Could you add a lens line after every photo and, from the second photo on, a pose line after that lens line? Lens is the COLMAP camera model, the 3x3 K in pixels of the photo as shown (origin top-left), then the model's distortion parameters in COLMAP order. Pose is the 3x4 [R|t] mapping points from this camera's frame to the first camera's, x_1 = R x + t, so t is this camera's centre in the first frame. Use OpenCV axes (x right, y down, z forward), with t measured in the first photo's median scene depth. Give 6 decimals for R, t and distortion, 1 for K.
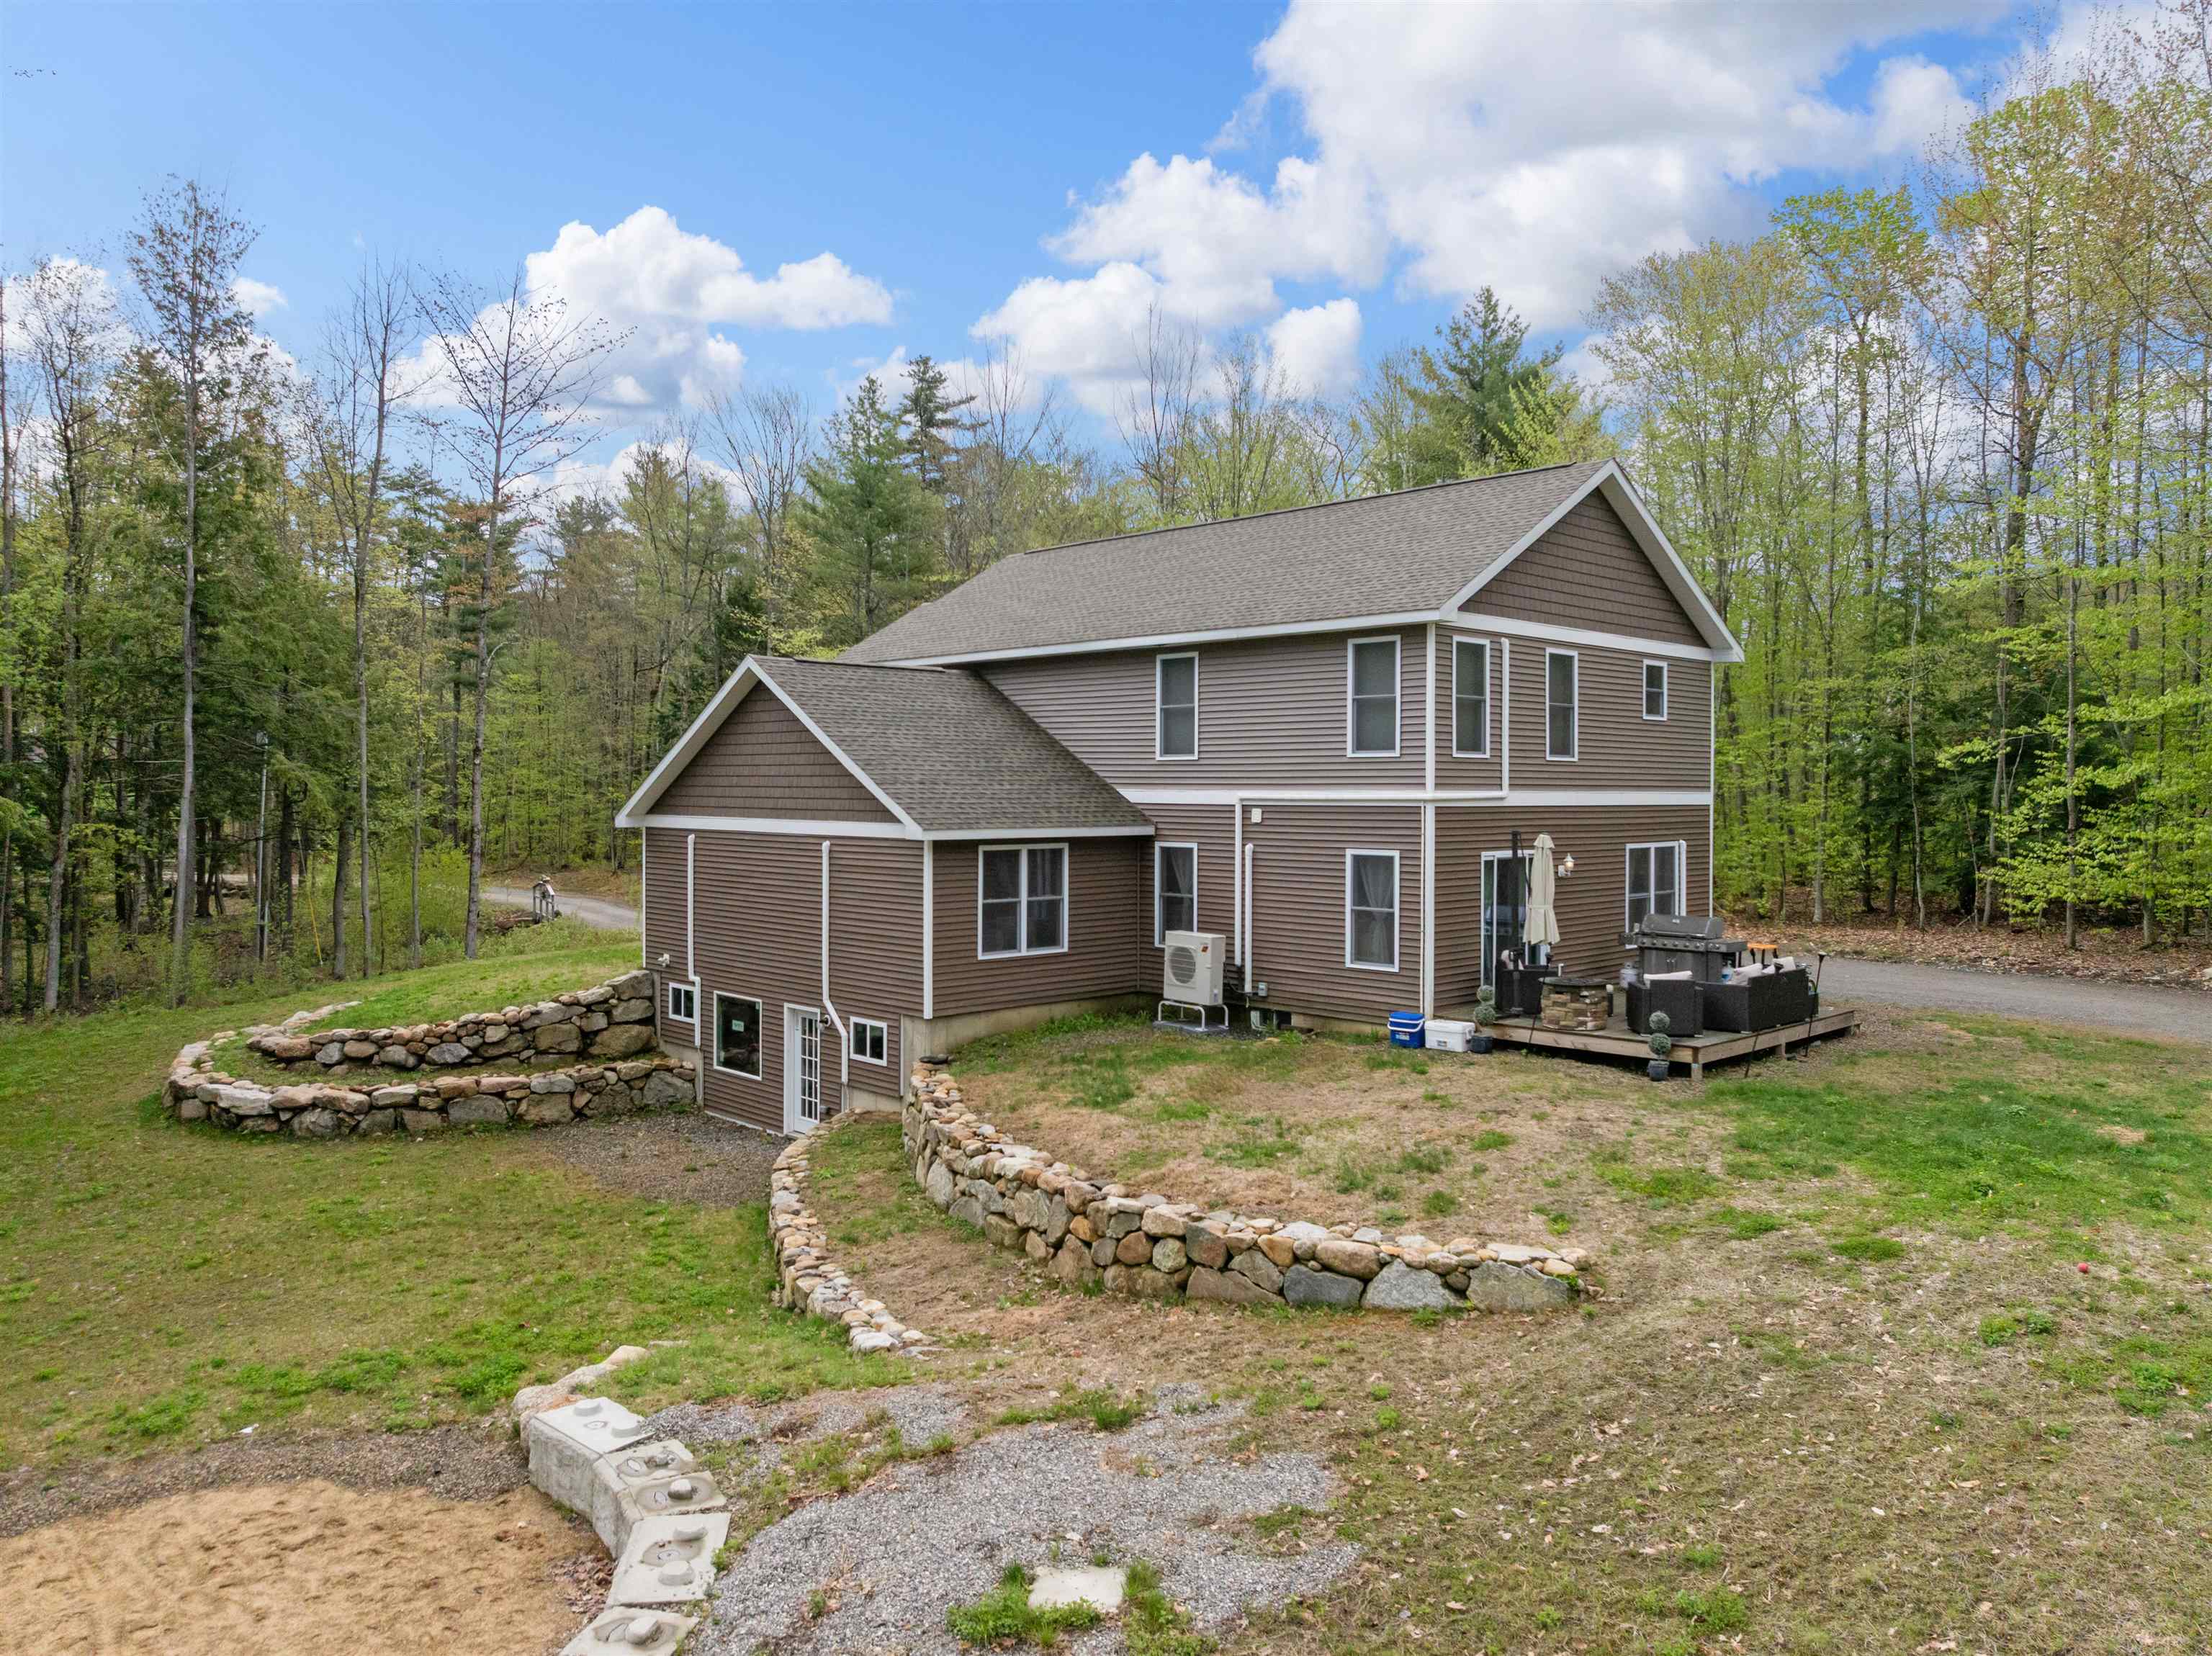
lens RADIAL K [[1555.9, 0, 1106.0], [0, 1555.9, 828.0], [0, 0, 1]] dist [-0.030856, -0.000623]
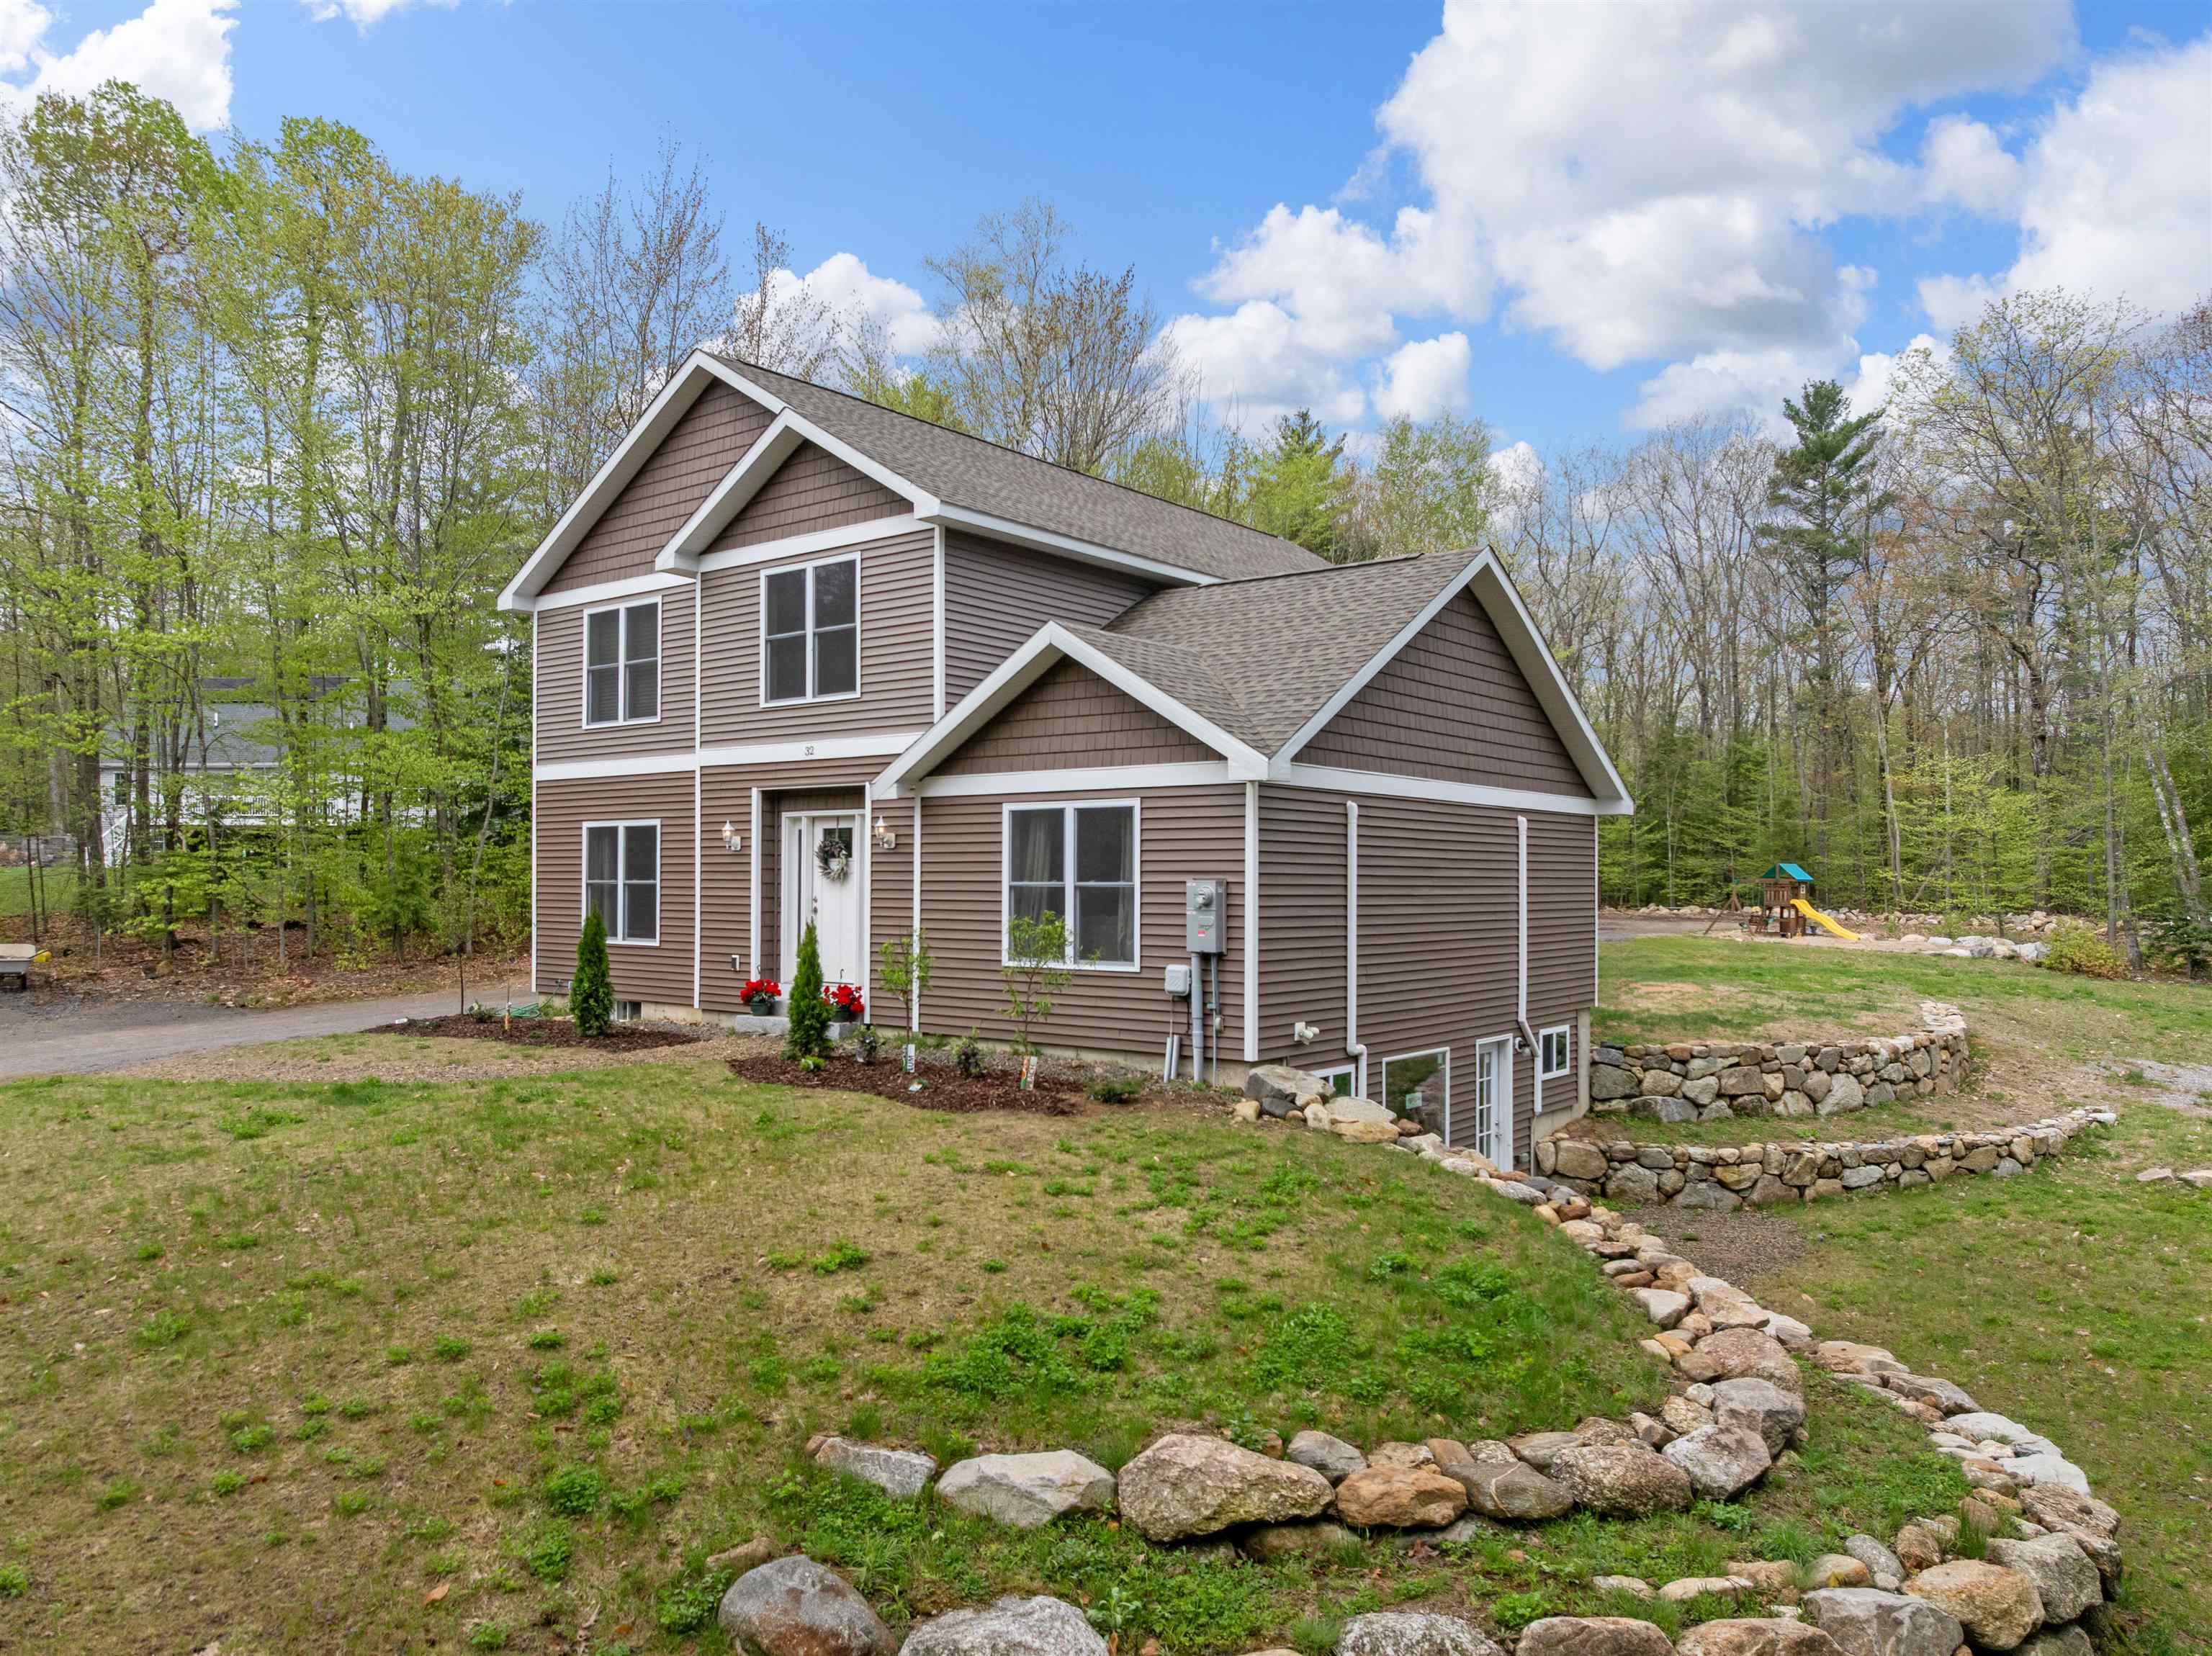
lens RADIAL K [[1581.0, 0, 1109.8], [0, 1581.0, 862.4], [0, 0, 1]] dist [-0.036620, 0.008126]
pose [[-0.147726, 0.007184, 0.989002, -0.938951], [0.019781, 0.999795, -0.004307, 0.031438], [-0.988830, 0.018927, -0.147838, 1.323767]]
